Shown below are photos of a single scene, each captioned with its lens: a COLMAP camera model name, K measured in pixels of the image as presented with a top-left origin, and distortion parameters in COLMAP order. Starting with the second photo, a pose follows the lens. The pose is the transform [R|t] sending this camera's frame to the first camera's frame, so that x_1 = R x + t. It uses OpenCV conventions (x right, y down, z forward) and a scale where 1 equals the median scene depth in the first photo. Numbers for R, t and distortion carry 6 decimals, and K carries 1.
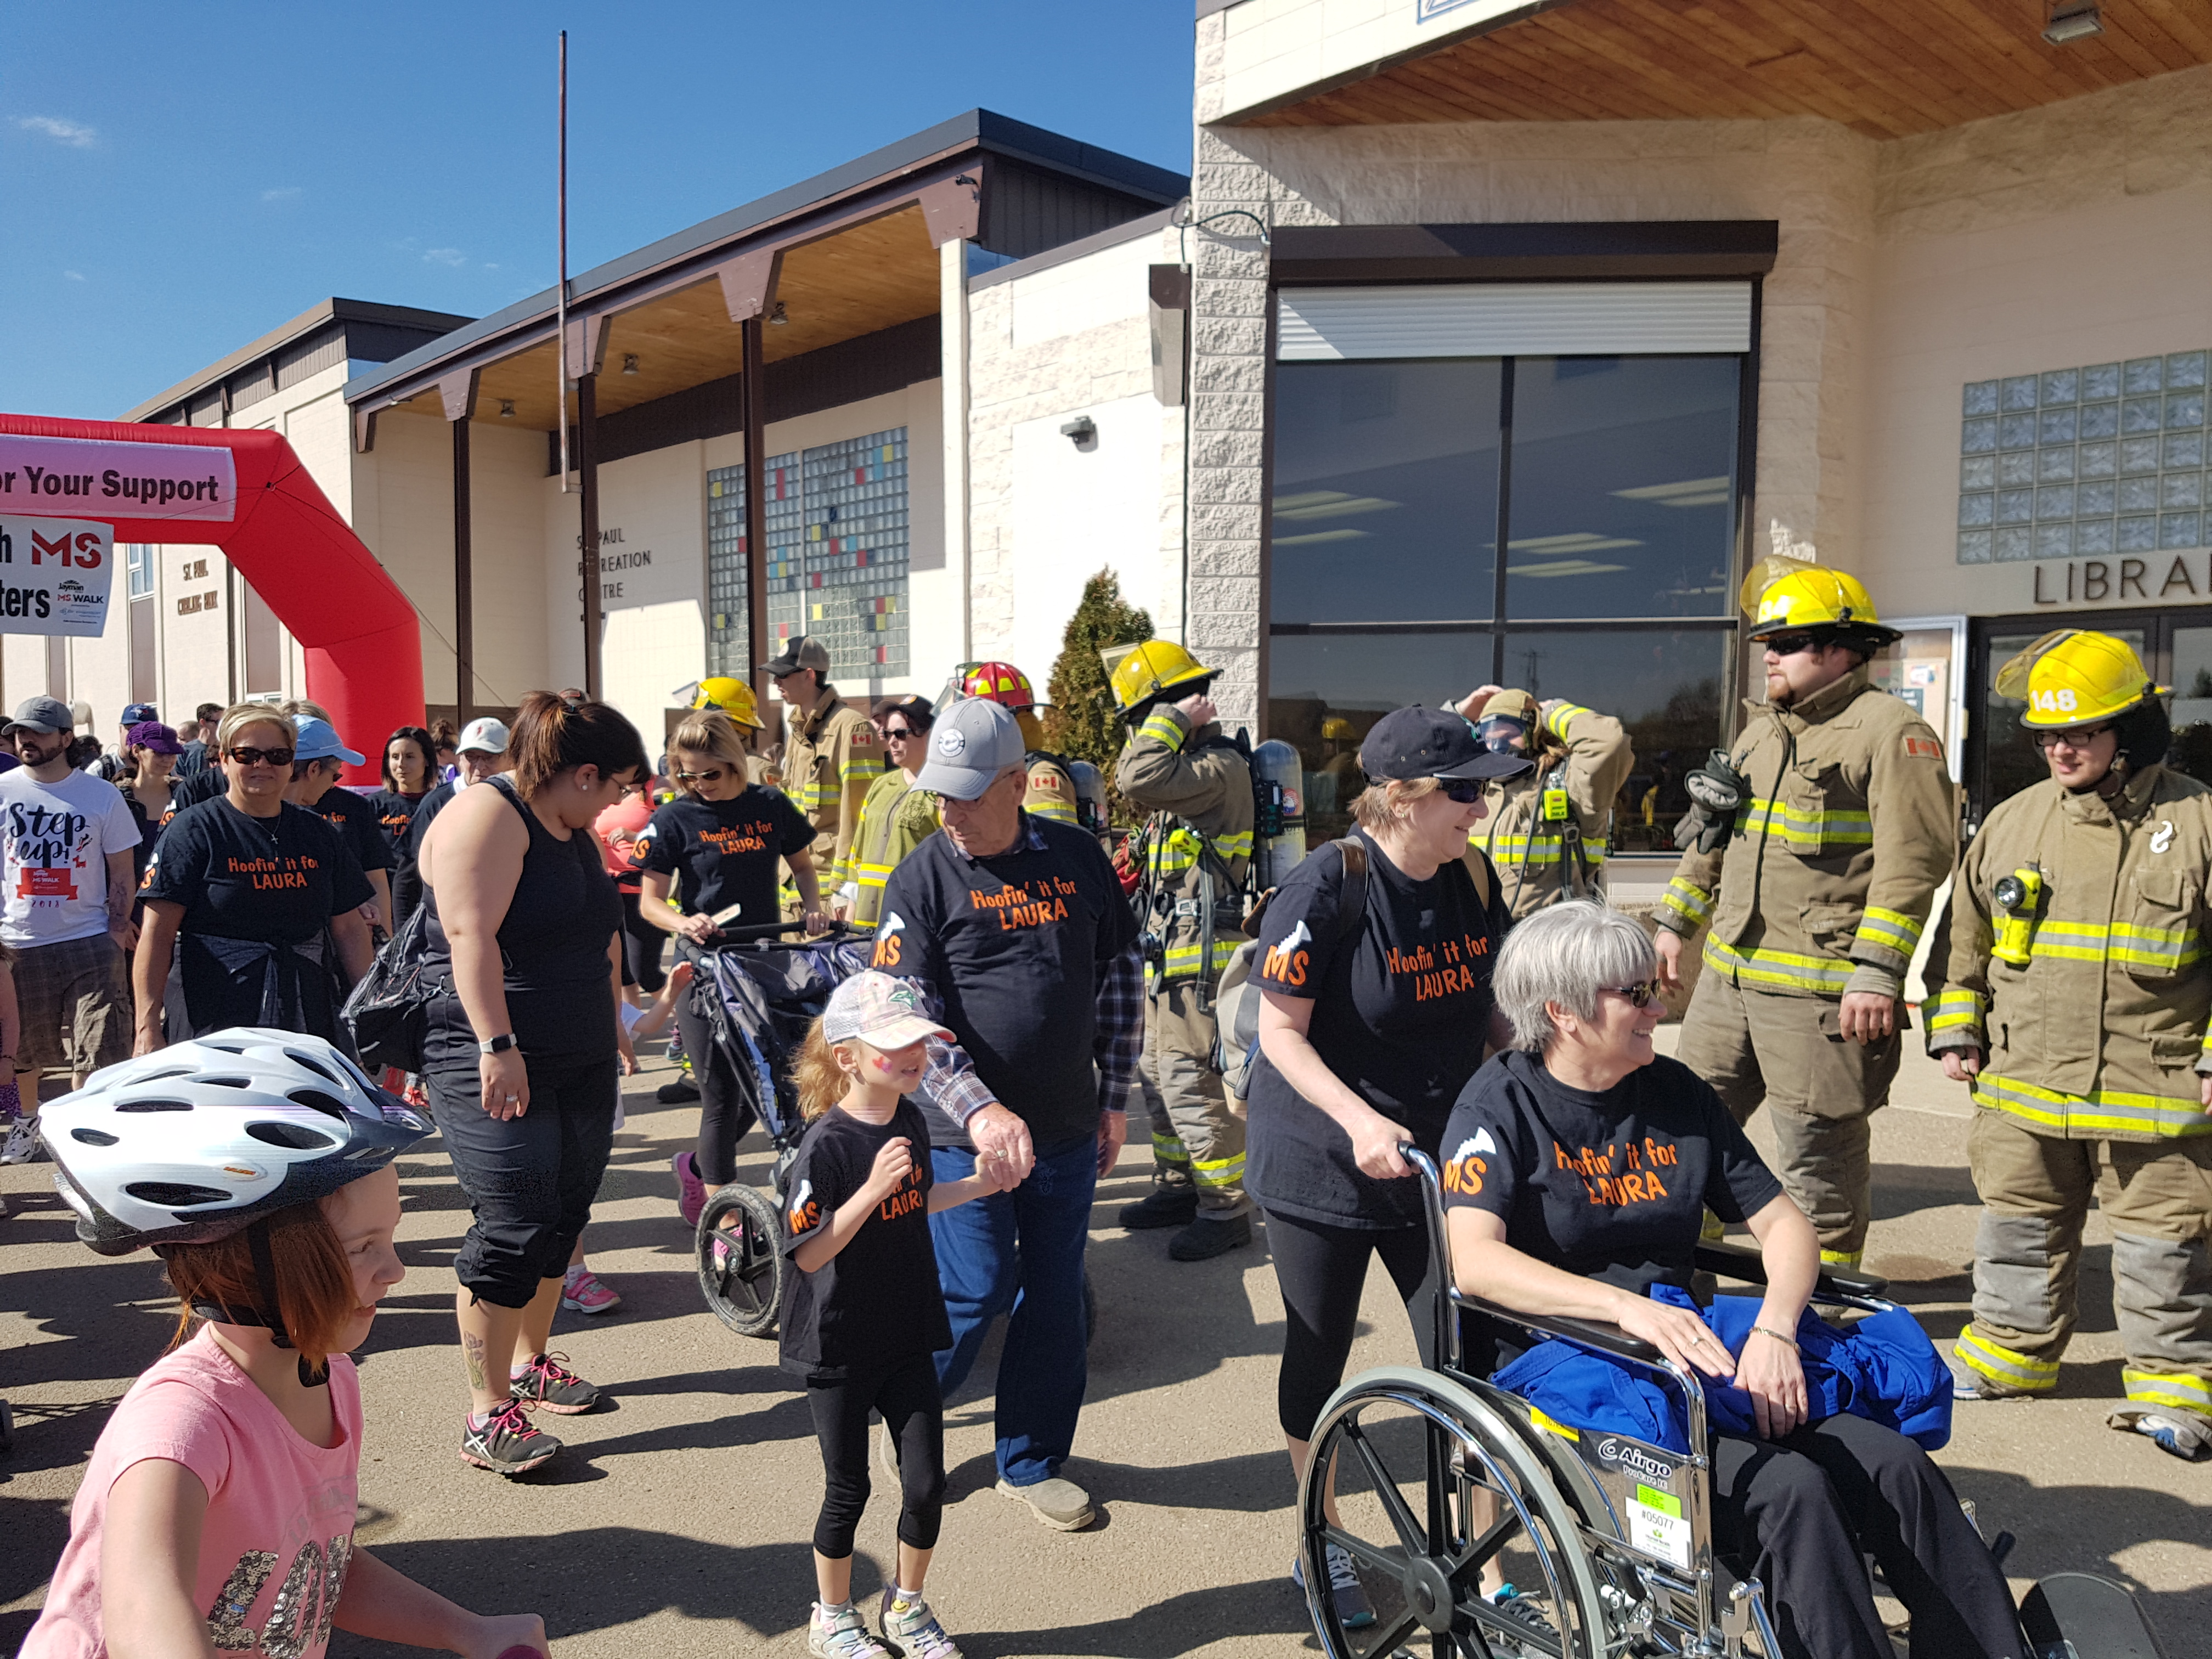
lens RADIAL K [[1718.0, 0, 1090.1], [0, 1718.0, 890.9], [0, 0, 1]] dist [0.201345, -0.334701]
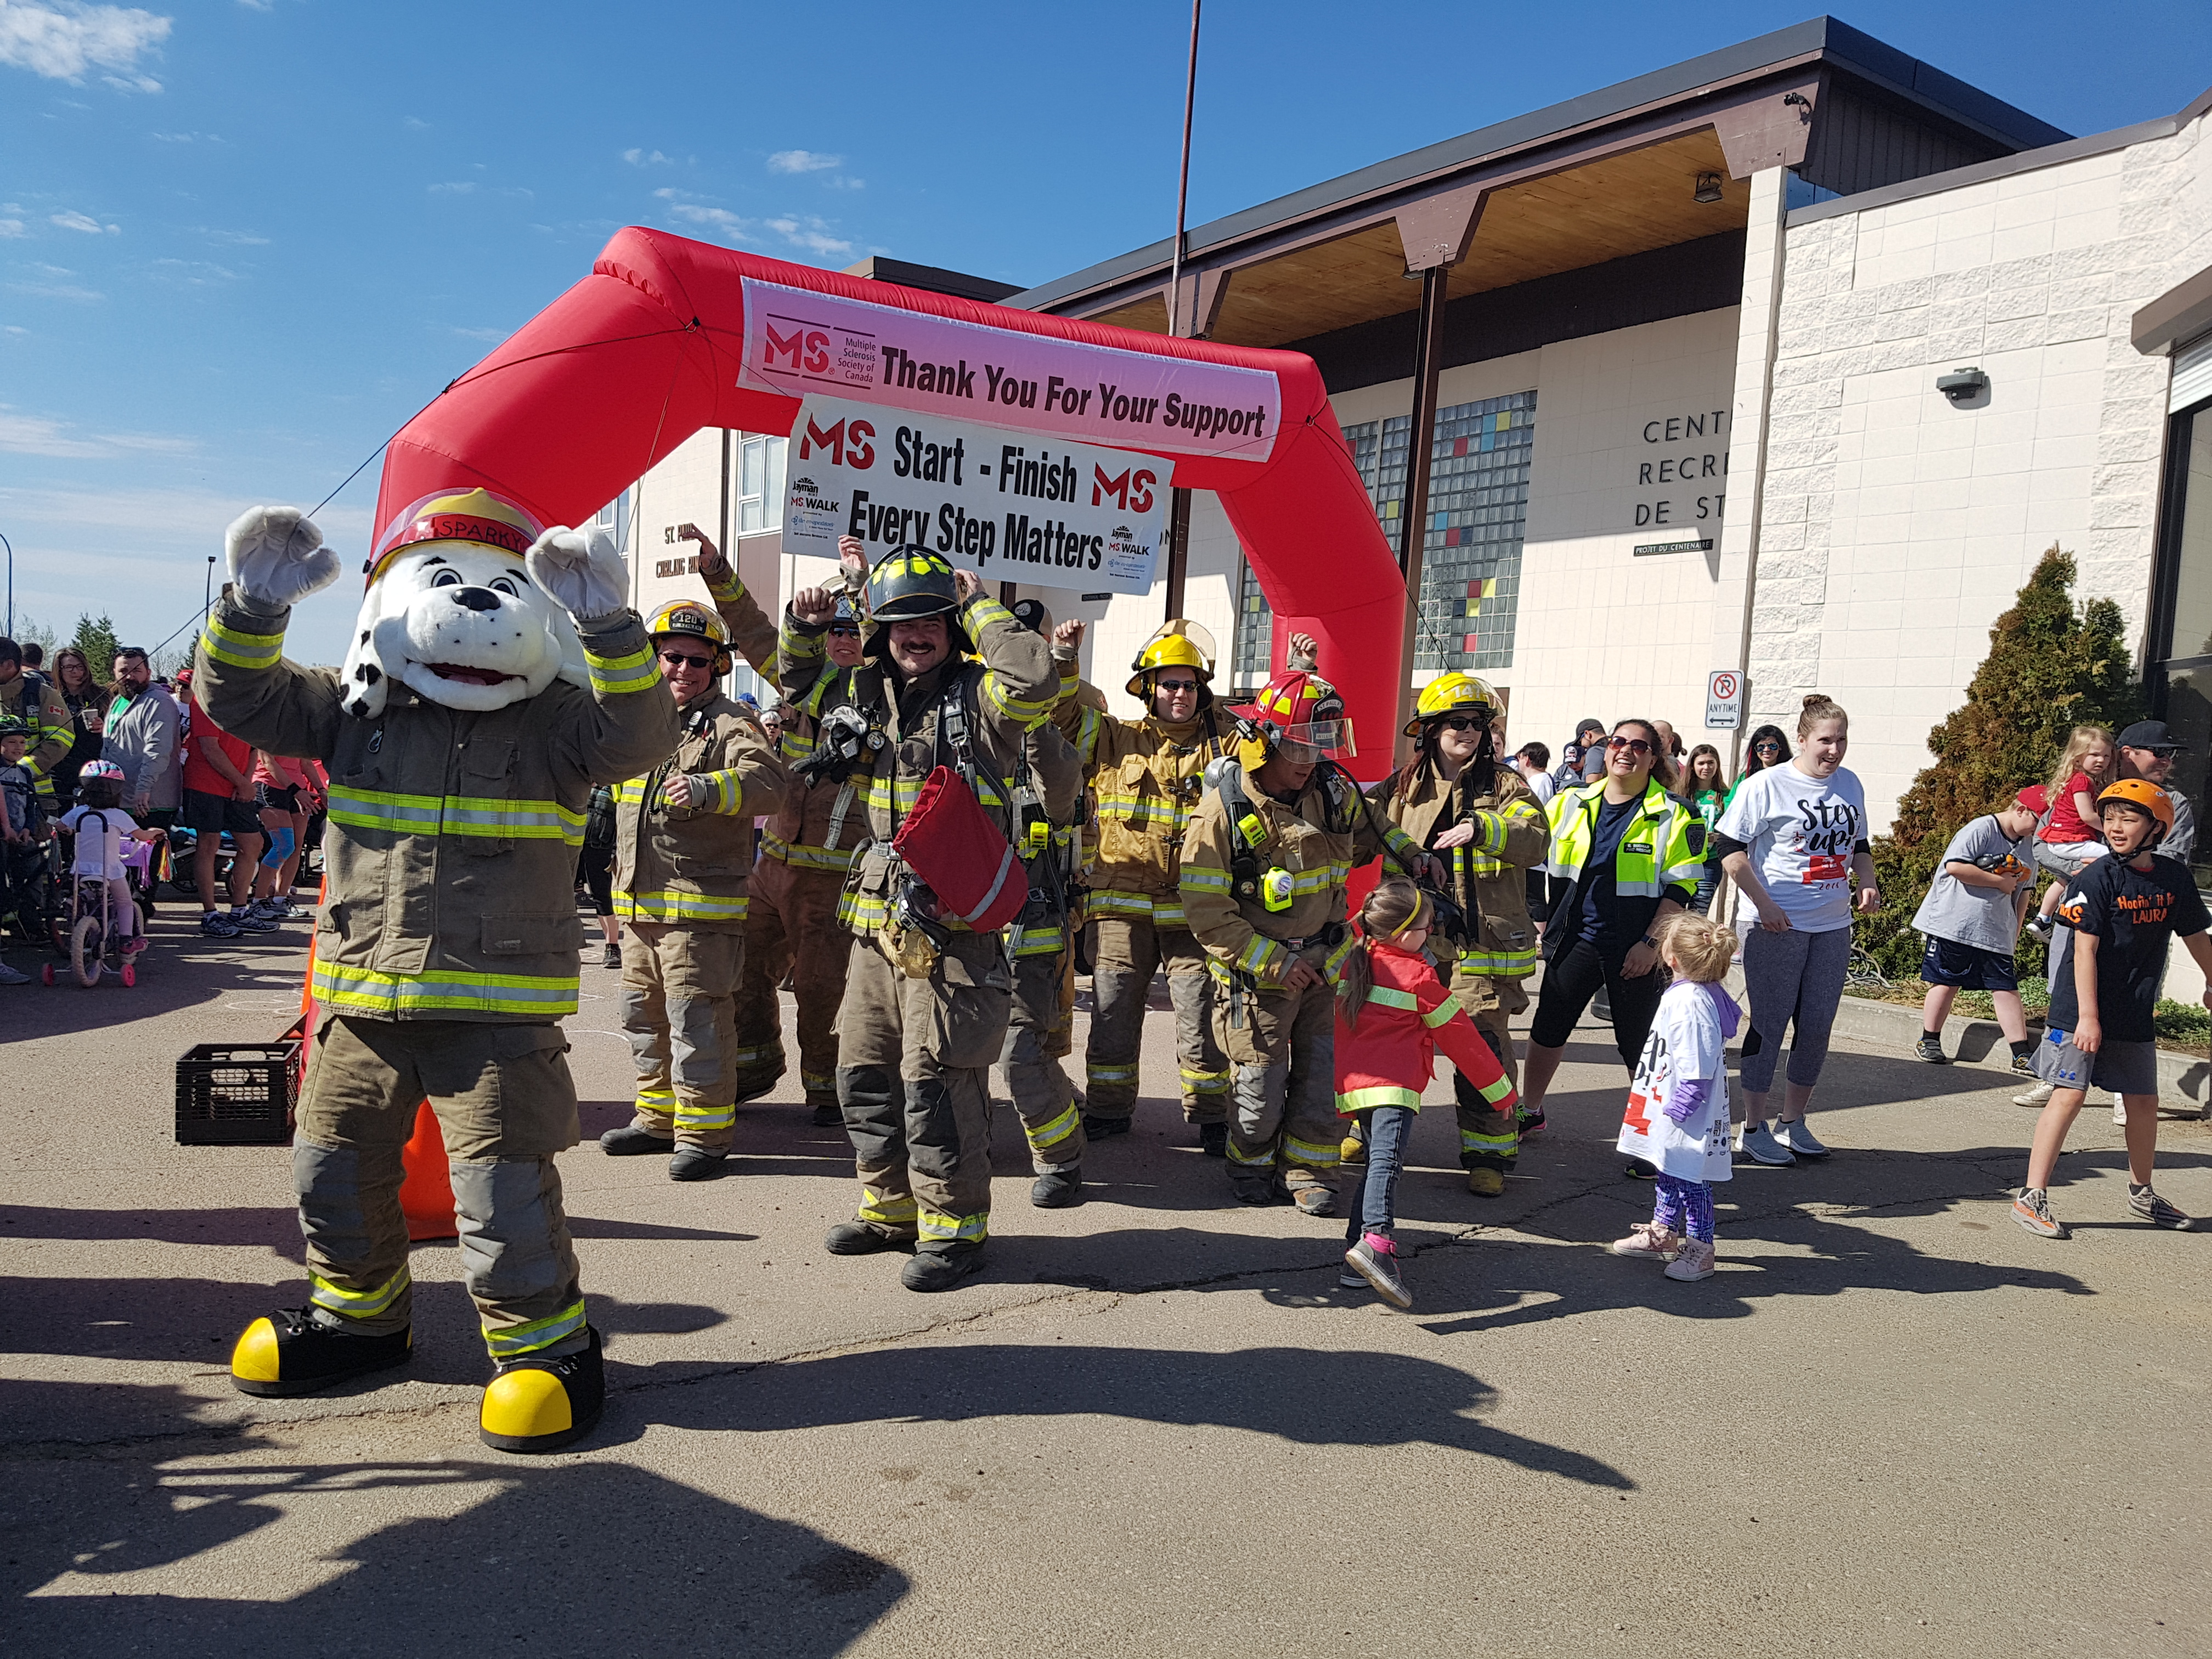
lens RADIAL K [[1729.0, 0, 1112.0], [0, 1729.0, 913.4], [0, 0, 1]] dist [0.056541, -0.122508]
pose [[0.989635, 0.057626, -0.131536, -0.382733], [-0.055267, 0.998240, 0.021515, -0.010226], [0.132545, -0.014022, 0.991078, 0.159503]]
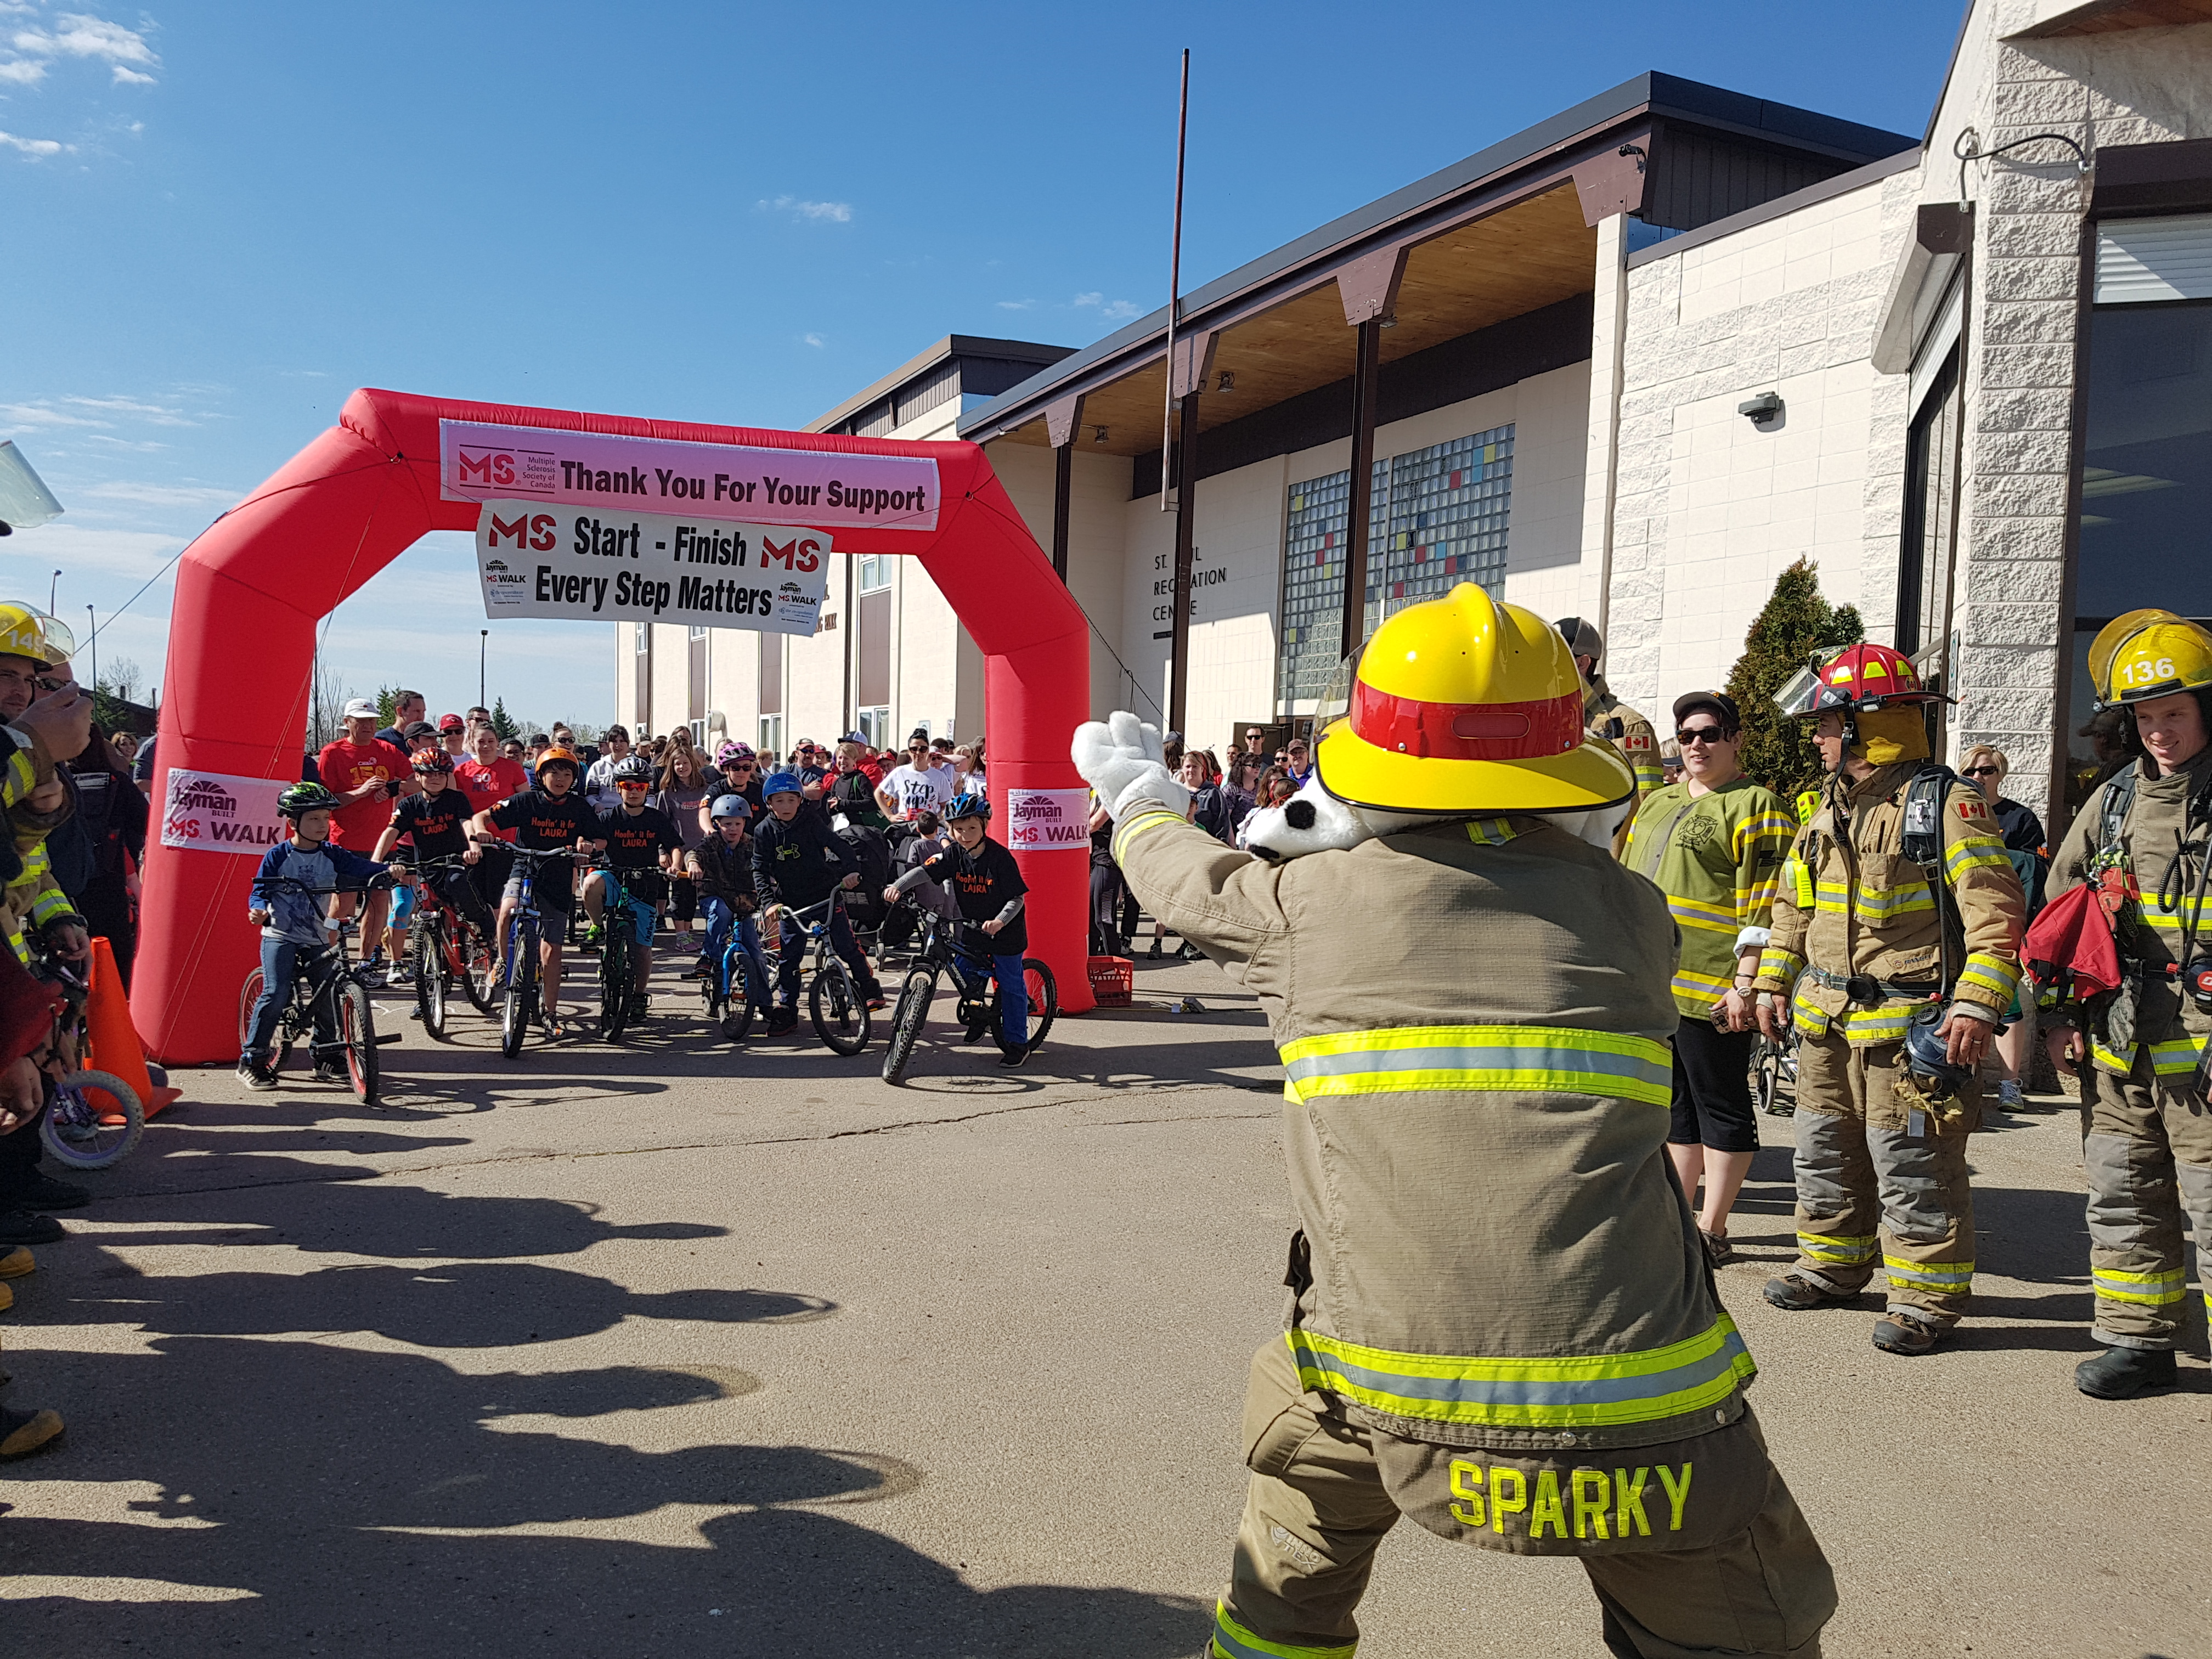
lens RADIAL K [[1725.2, 0, 1045.7], [0, 1725.2, 890.3], [0, 0, 1]] dist [0.118059, -0.182467]
pose [[0.950843, 0.043513, -0.306602, -0.091711], [-0.046893, 0.998893, -0.003661, 0.001054], [0.306103, 0.017858, 0.951831, 0.054776]]
